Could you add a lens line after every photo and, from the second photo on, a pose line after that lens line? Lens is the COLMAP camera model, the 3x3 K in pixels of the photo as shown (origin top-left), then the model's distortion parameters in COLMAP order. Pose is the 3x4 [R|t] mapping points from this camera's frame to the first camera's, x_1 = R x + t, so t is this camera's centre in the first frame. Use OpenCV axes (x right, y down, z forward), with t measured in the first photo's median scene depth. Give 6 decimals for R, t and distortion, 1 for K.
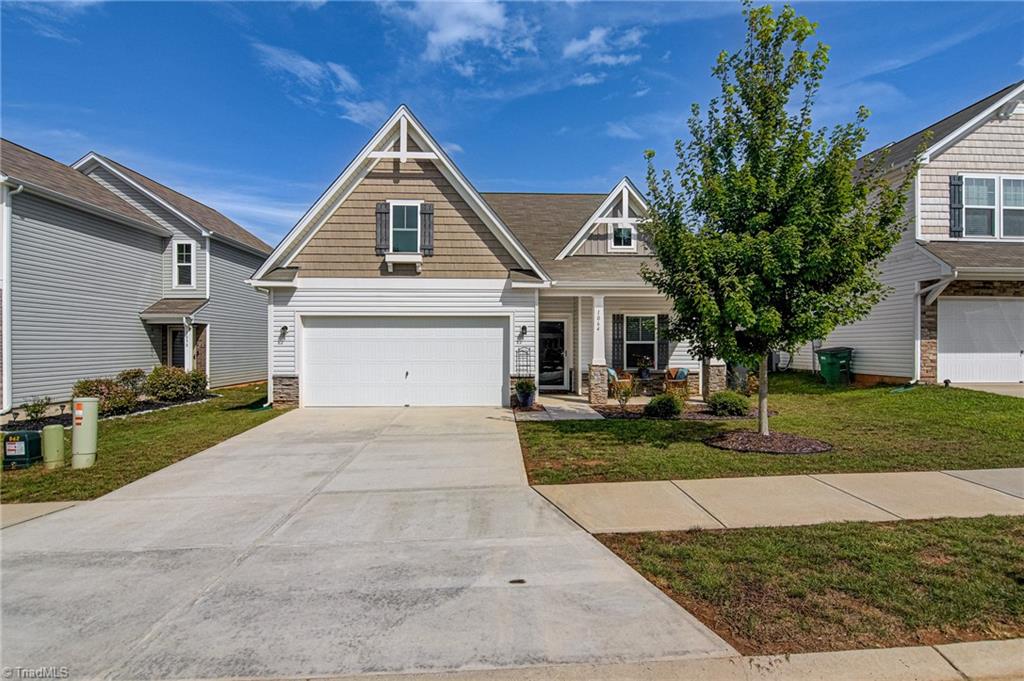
lens RADIAL K [[549.8, 0, 513.5], [0, 549.8, 331.3], [0, 0, 1]] dist [-0.016494, -0.000186]
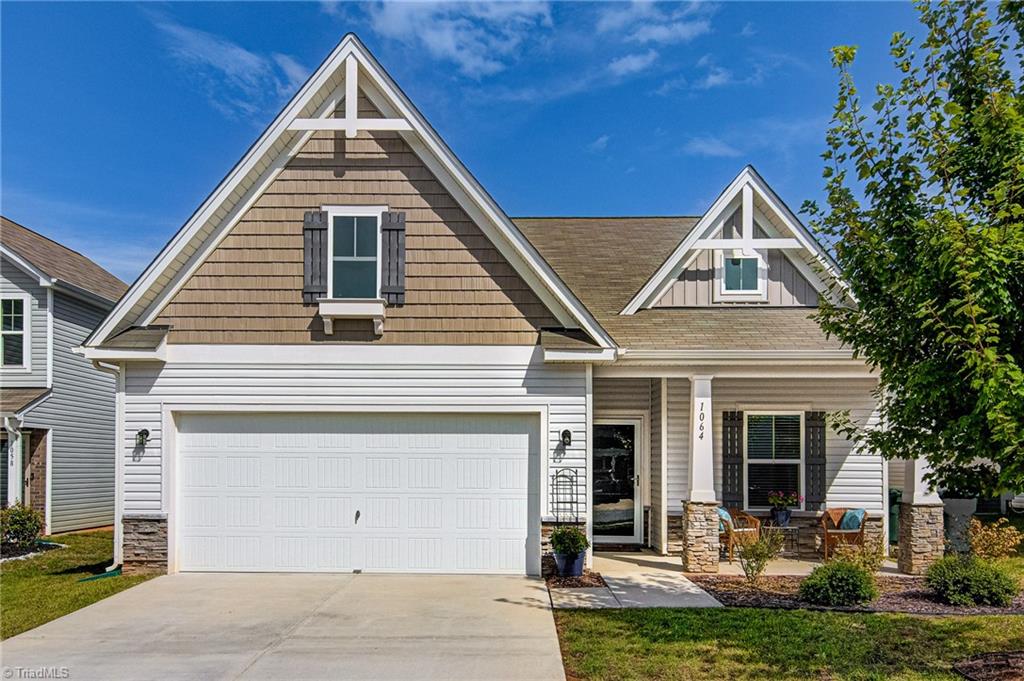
lens RADIAL K [[809.4, 0, 491.0], [0, 809.4, 442.0], [0, 0, 1]] dist [-0.003083, -0.003074]
pose [[0.997999, 0.003078, -0.063154, -0.004916], [-0.003431, 0.999979, -0.005489, 0.006703], [0.063135, 0.005695, 0.997989, 0.181717]]
